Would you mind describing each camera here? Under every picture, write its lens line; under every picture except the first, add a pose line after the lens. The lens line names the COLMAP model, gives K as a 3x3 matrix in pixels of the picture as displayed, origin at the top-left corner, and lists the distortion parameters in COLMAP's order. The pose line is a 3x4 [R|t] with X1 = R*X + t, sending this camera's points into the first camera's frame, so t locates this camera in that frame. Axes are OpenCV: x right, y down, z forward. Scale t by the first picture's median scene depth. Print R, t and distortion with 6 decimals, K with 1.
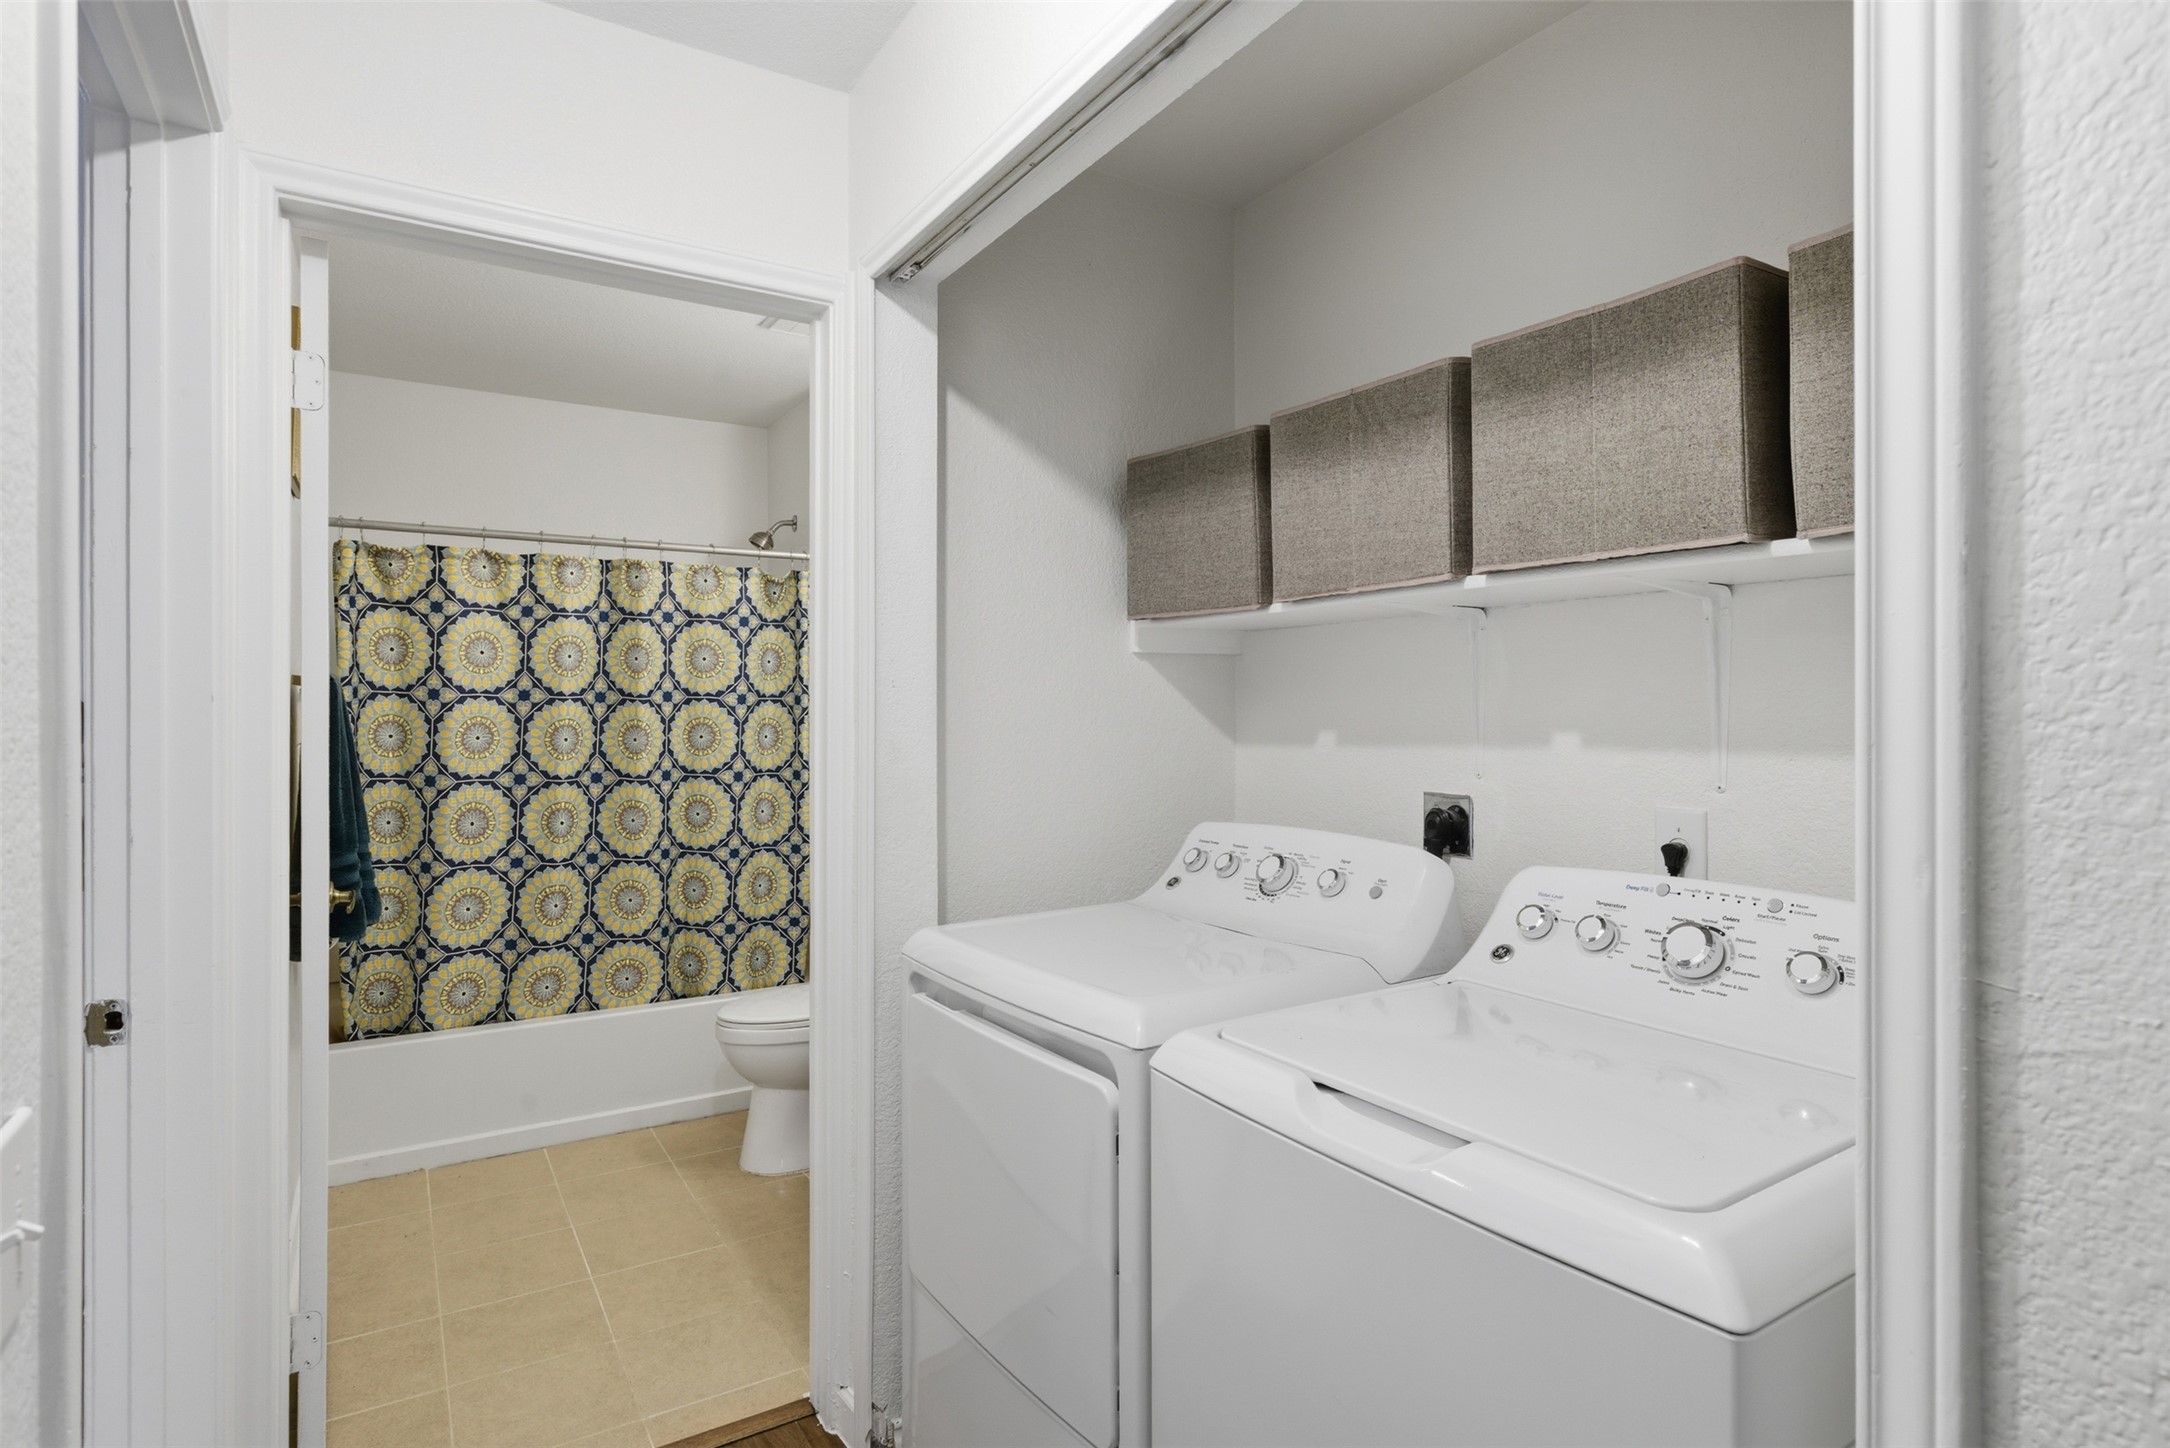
lens RADIAL K [[1112.7, 0, 1085.0], [0, 1112.7, 724.0], [0, 0, 1]] dist [0.000212, -0.000031]
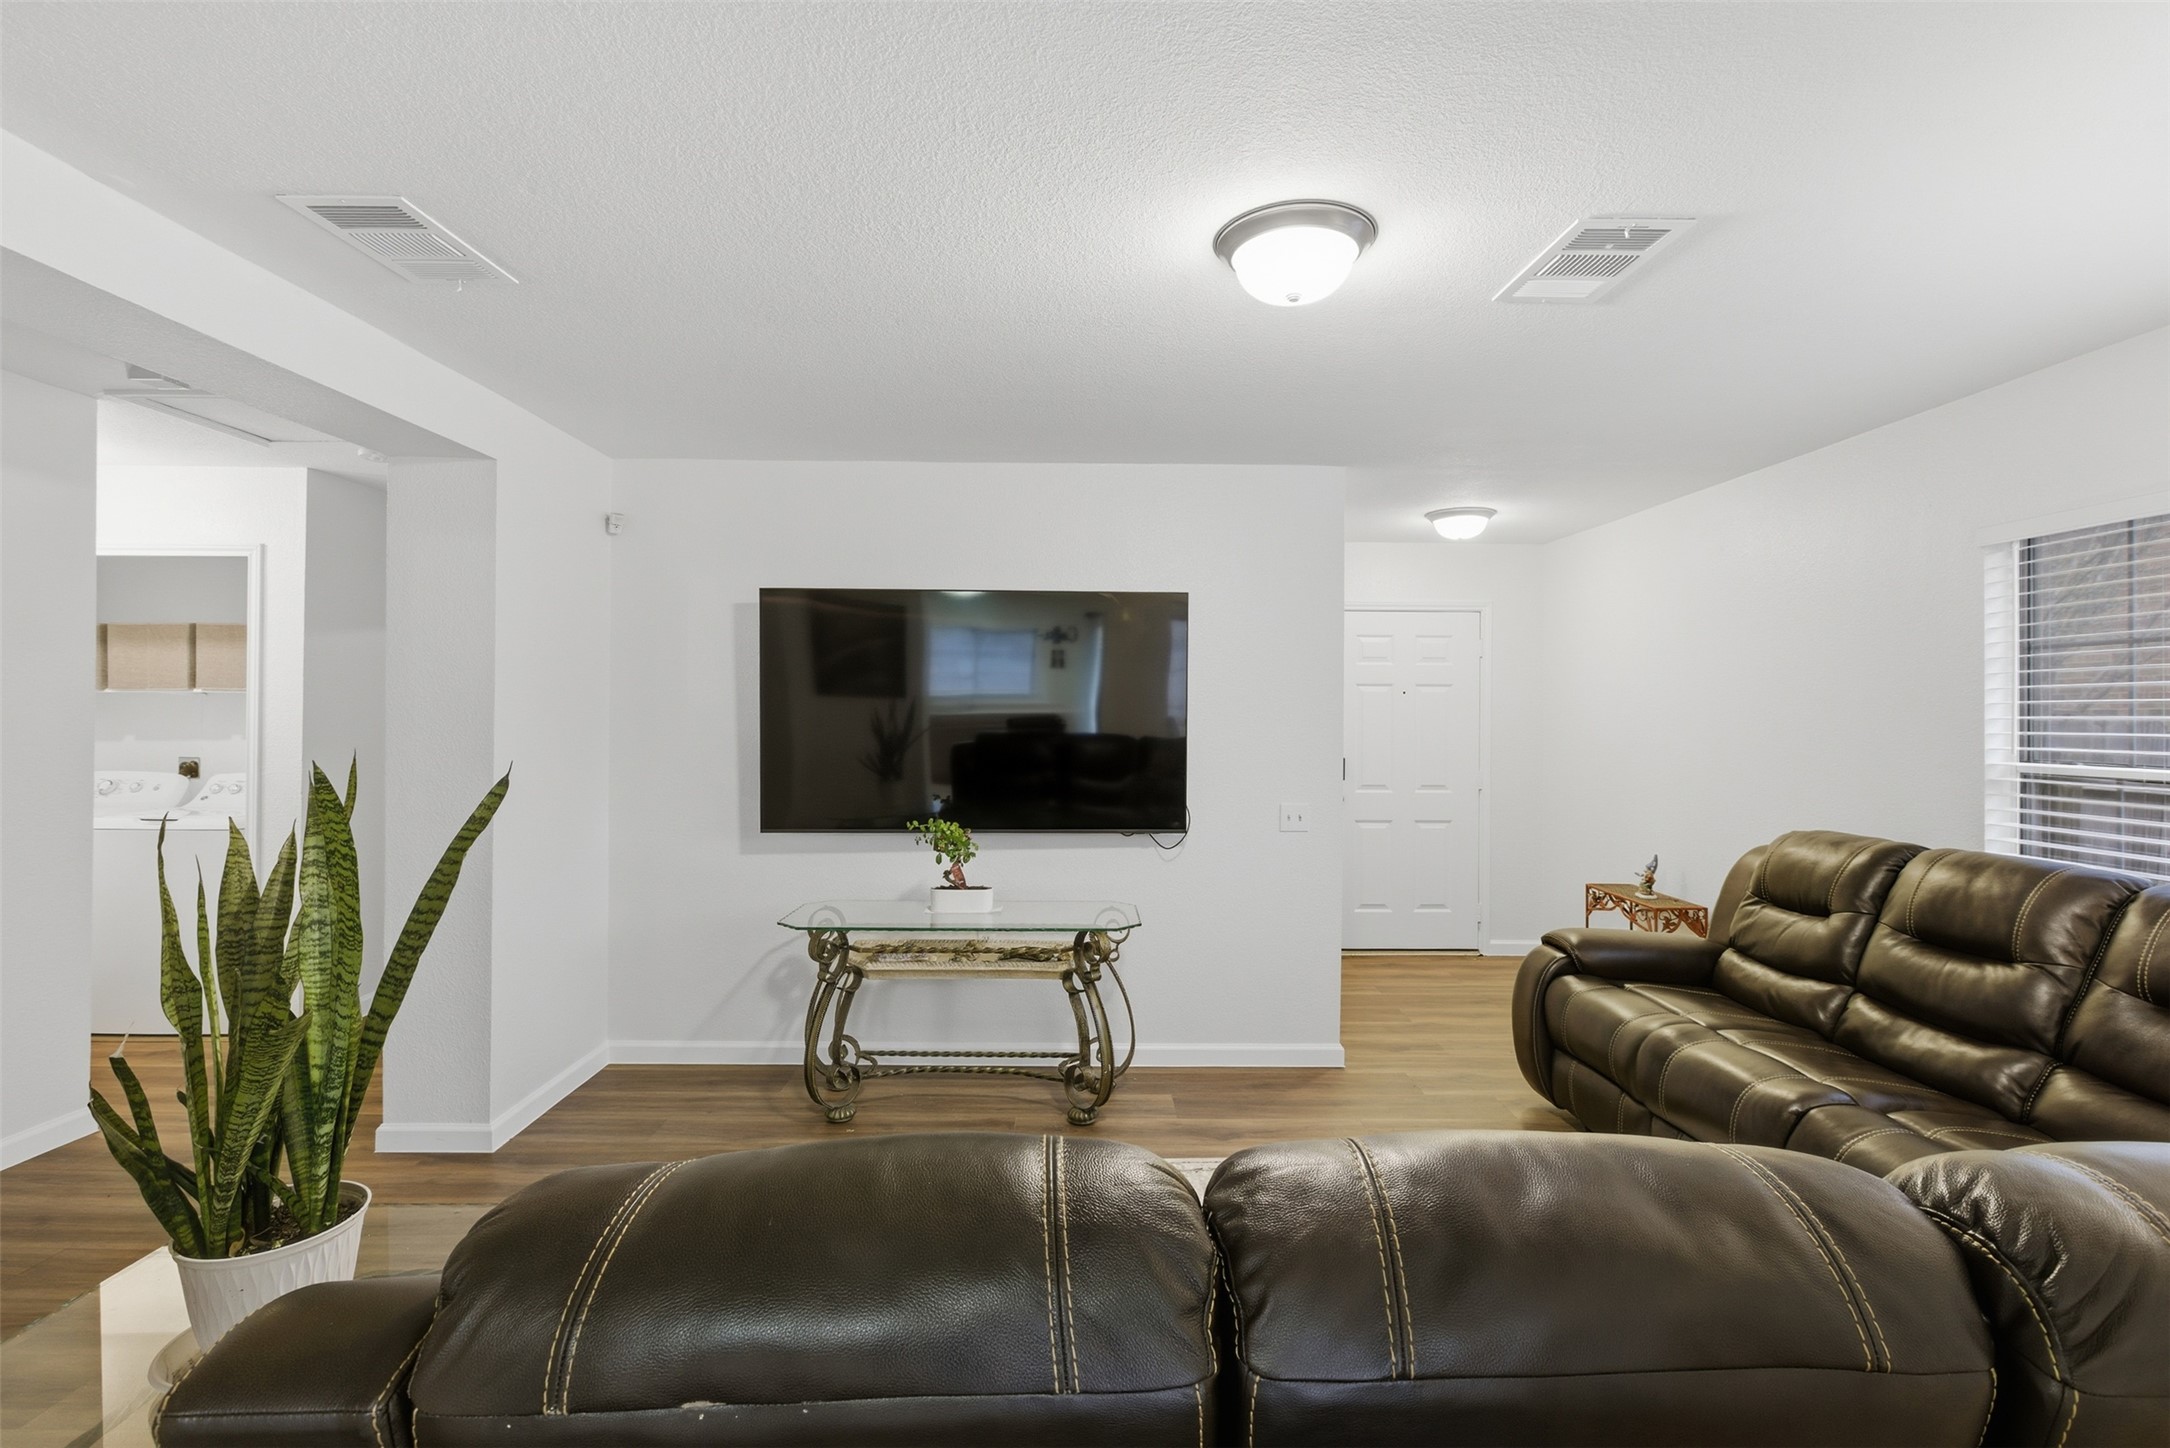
lens RADIAL K [[986.8, 0, 1086.3], [0, 986.8, 716.3], [0, 0, 1]] dist [-0.001929, -0.000180]
pose [[0.526604, 0.014299, 0.849991, -0.728504], [-0.004668, 0.999892, -0.013929, -0.019369], [-0.850098, 0.003367, 0.526614, -2.719363]]
